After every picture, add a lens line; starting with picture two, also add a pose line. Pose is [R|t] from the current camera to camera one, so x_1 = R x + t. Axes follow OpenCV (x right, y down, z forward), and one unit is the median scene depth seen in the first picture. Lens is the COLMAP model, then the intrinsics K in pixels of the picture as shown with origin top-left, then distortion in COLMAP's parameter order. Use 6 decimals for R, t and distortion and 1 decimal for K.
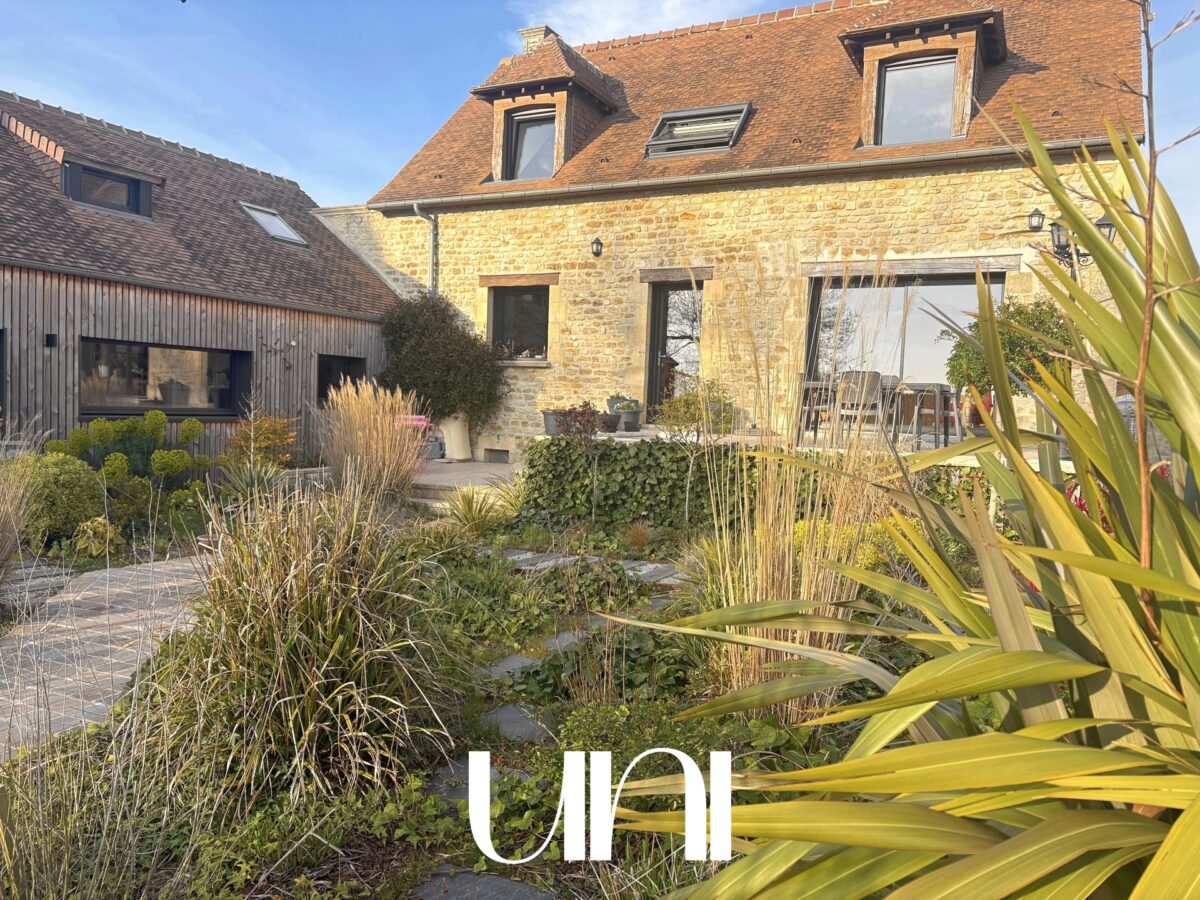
lens RADIAL K [[881.9, 0, 595.1], [0, 881.9, 466.5], [0, 0, 1]] dist [0.042558, -0.050873]
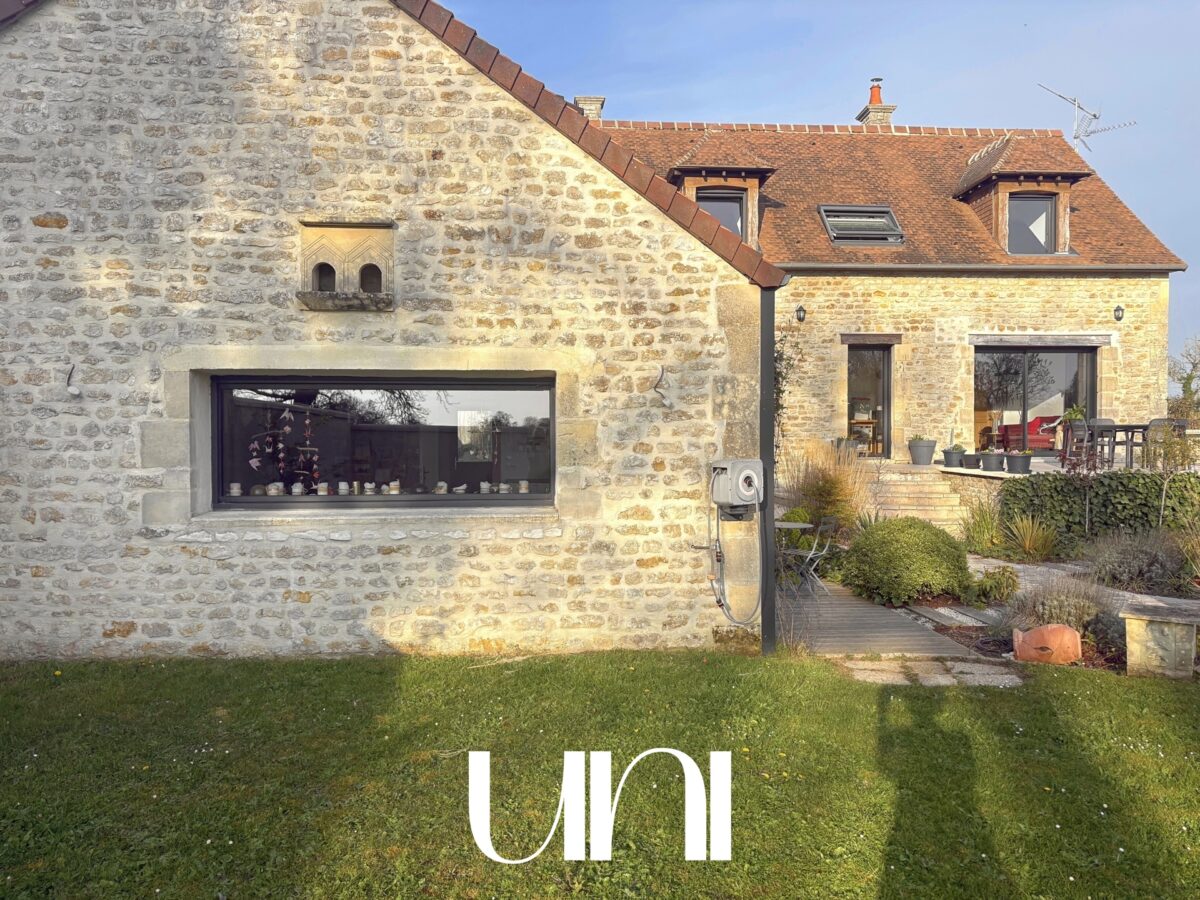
lens RADIAL K [[895.5, 0, 594.8], [0, 895.5, 452.3], [0, 0, 1]] dist [0.081991, -0.099244]
pose [[0.850445, -0.049982, 0.523684, -0.896173], [0.070989, 0.997275, -0.020101, -0.059136], [-0.521252, 0.054271, 0.851676, 0.126363]]
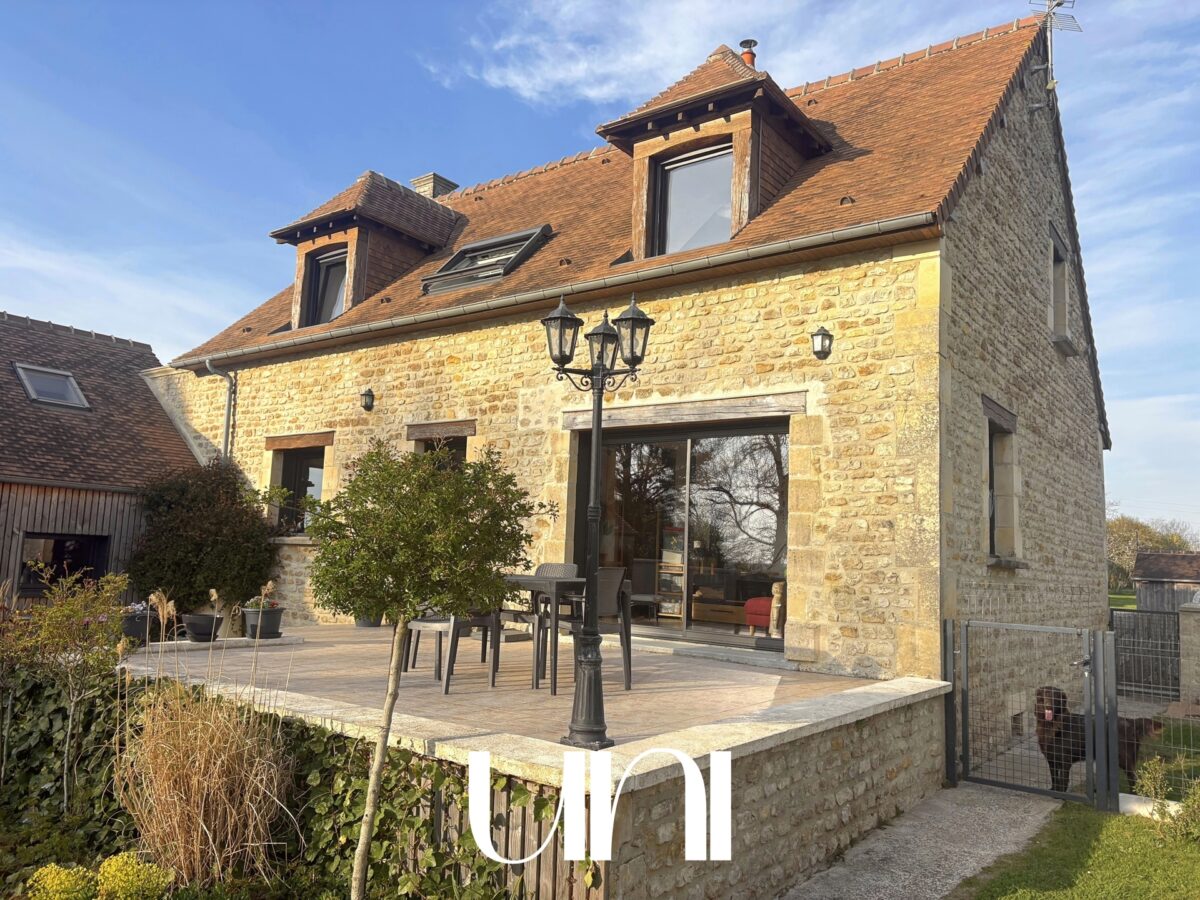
lens RADIAL K [[880.1, 0, 597.7], [0, 880.1, 481.5], [0, 0, 1]] dist [0.086432, -0.236354]
pose [[0.984958, -0.009773, -0.172515, 0.361591], [-0.019759, 0.985480, -0.168637, -0.039071], [0.171658, 0.169509, 0.970464, 0.253365]]
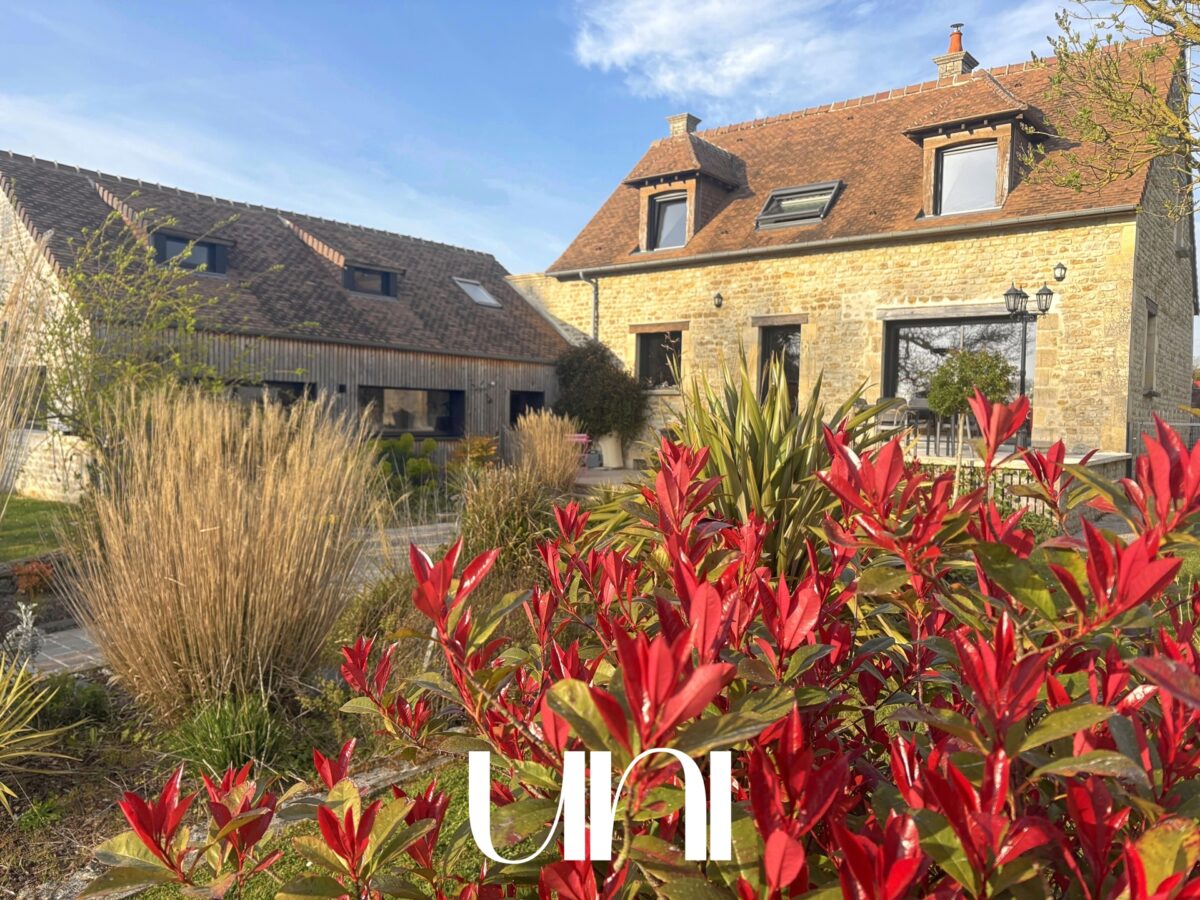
lens RADIAL K [[886.3, 0, 600.9], [0, 886.3, 469.0], [0, 0, 1]] dist [0.014063, -0.004746]
pose [[0.980502, -0.006225, -0.196413, 0.087321], [0.002905, 0.999848, -0.017188, 0.016891], [0.196490, 0.016282, 0.980371, -0.288877]]
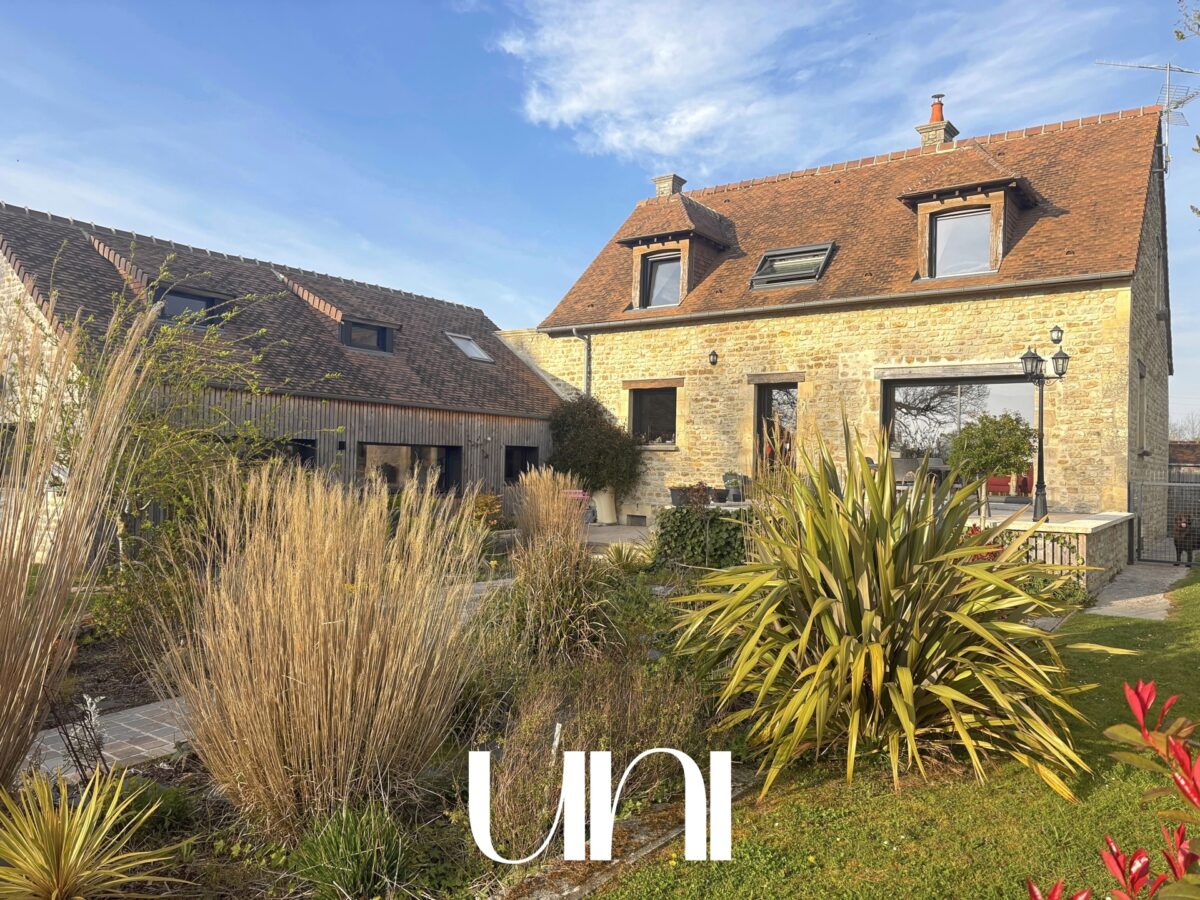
lens RADIAL K [[881.9, 0, 595.1], [0, 881.9, 466.5], [0, 0, 1]] dist [0.042558, -0.050873]
pose [[0.988132, -0.014875, -0.152883, 0.026423], [0.003511, 0.997227, -0.074334, 0.004543], [0.153565, 0.072915, 0.985445, -0.286878]]
